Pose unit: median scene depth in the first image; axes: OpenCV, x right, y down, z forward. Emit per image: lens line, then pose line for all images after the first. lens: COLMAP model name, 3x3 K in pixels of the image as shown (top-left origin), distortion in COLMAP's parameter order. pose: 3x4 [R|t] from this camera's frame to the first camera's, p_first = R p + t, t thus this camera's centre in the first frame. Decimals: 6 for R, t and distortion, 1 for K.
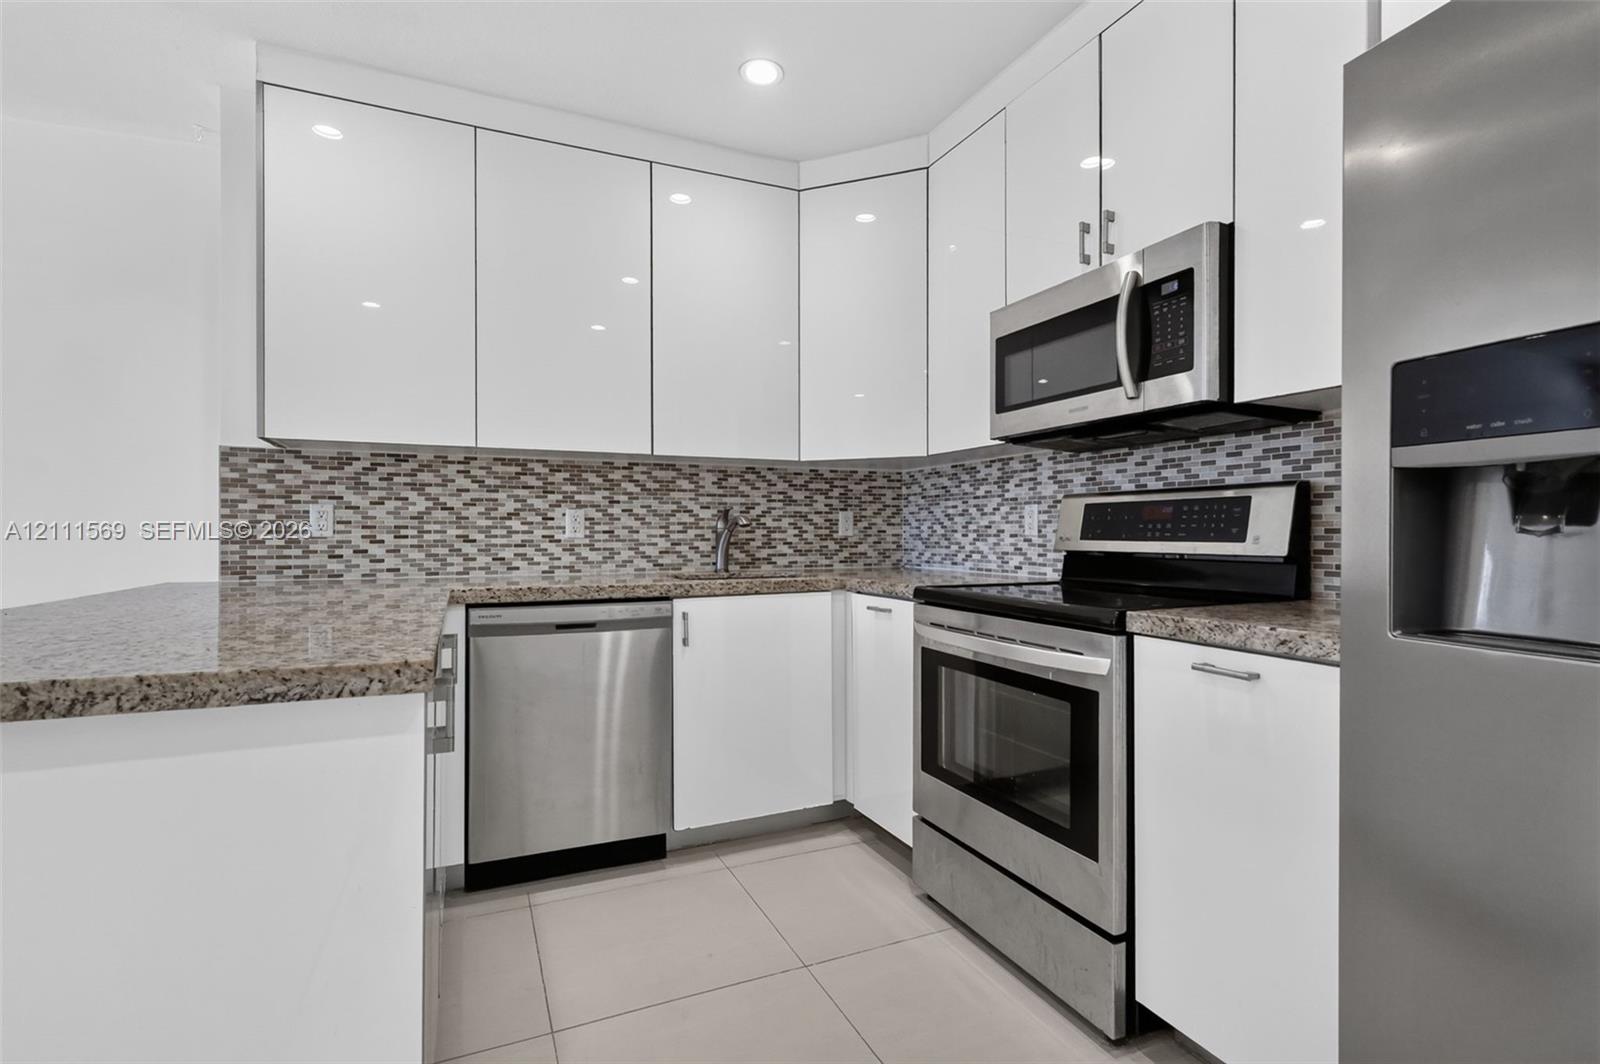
lens RADIAL K [[757.8, 0, 797.3], [0, 757.8, 533.4], [0, 0, 1]] dist [0.001429, -0.000681]
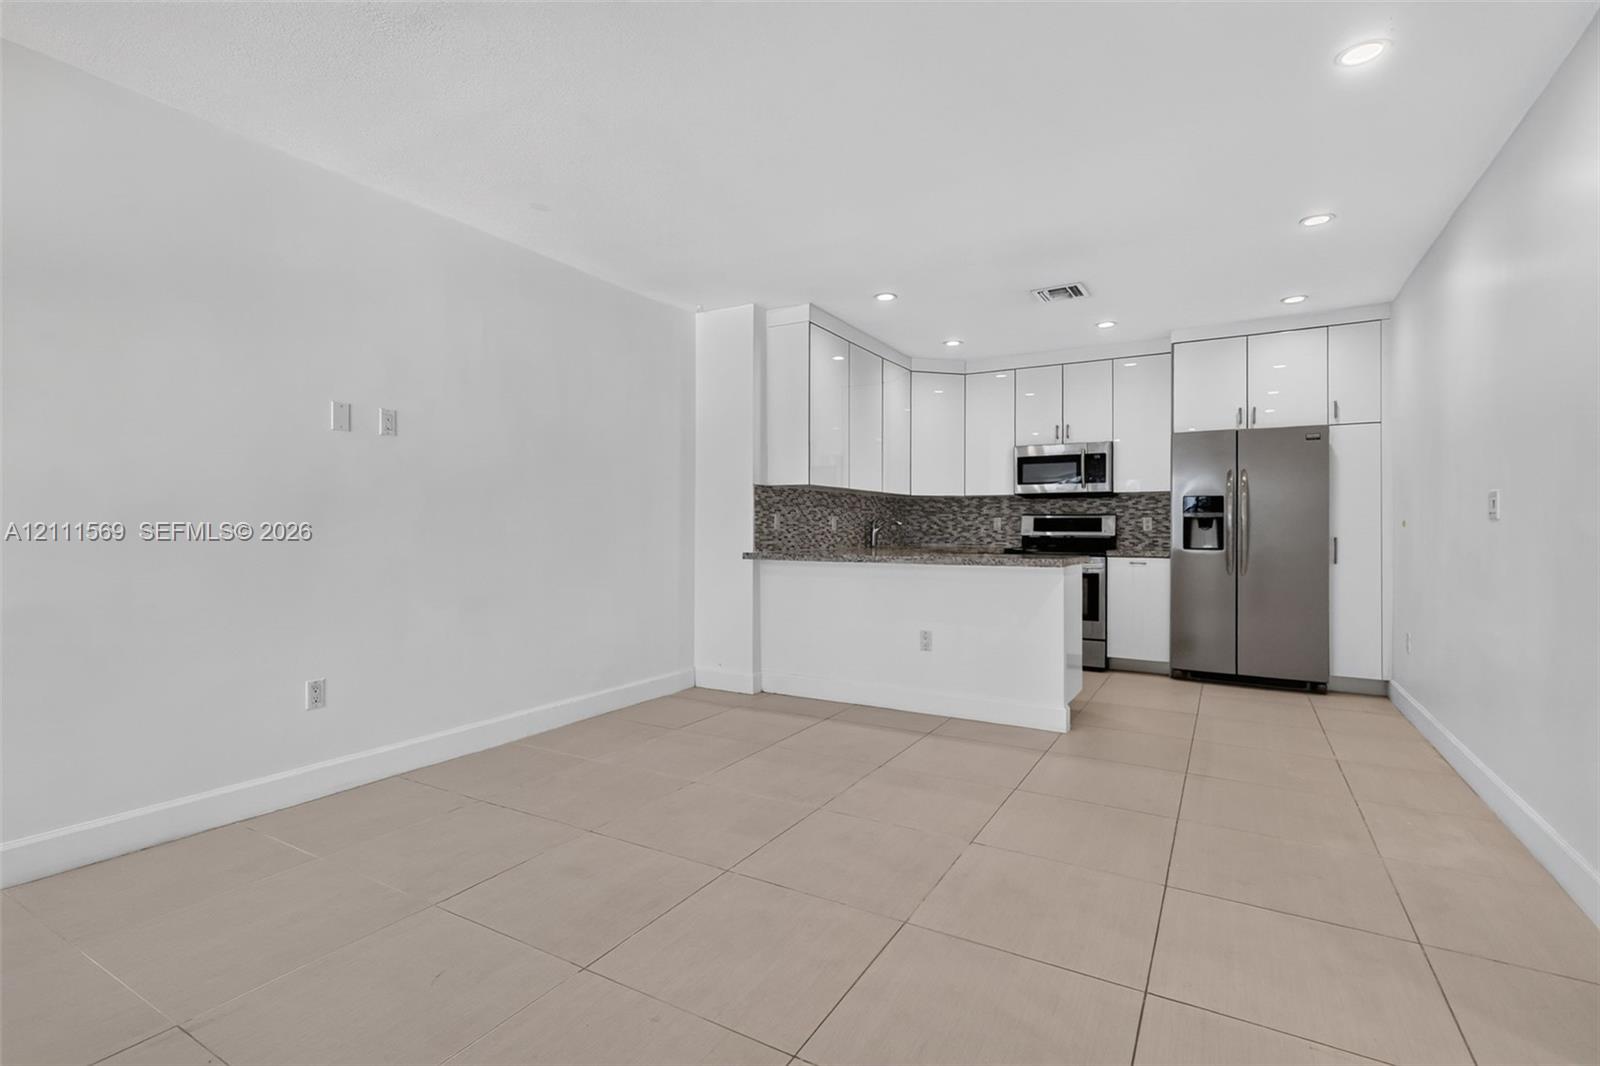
lens RADIAL K [[757.8, 0, 797.3], [0, 757.8, 522.2], [0, 0, 1]] dist [0.001429, -0.000681]
pose [[0.812798, 0.007811, 0.582493, -1.658509], [-0.003323, 0.999956, -0.008773, 0.001878], [-0.582536, 0.005195, 0.812788, -0.629298]]
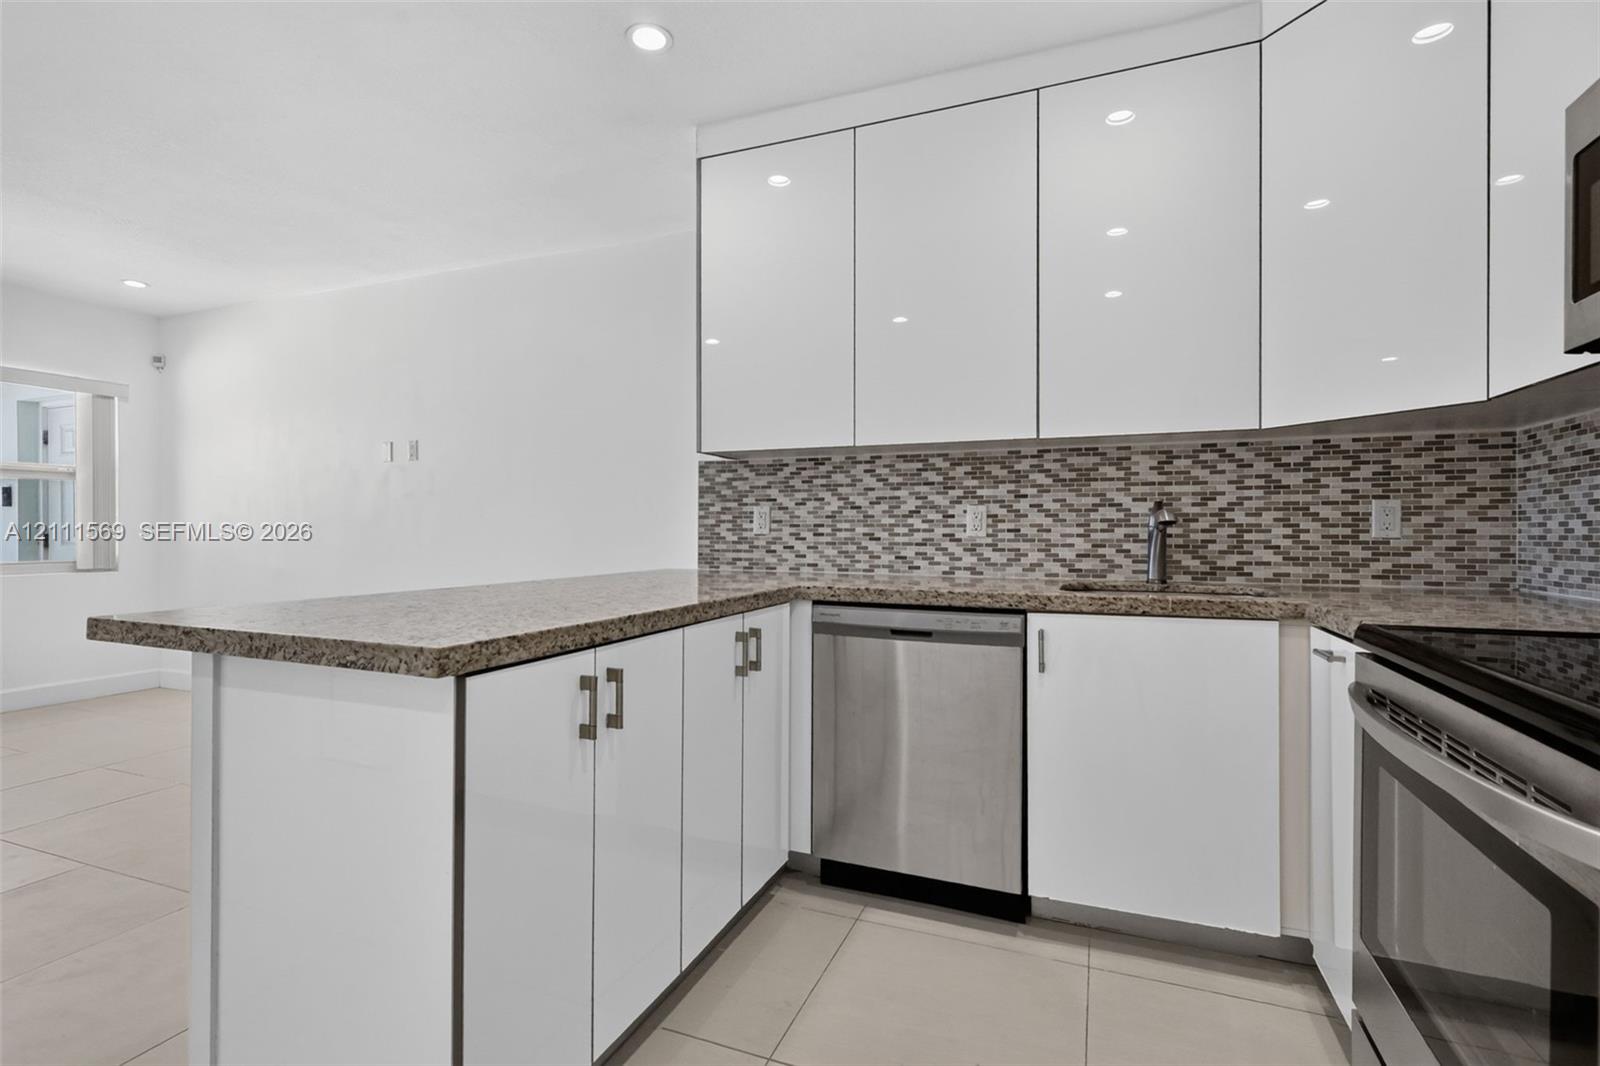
lens RADIAL K [[757.8, 0, 794.9], [0, 757.8, 534.3], [0, 0, 1]] dist [0.001429, -0.000681]
pose [[0.686836, 0.006317, -0.726785, 0.234398], [-0.003662, 0.999980, 0.005230, -0.001179], [0.726803, -0.000931, 0.686845, 0.229044]]
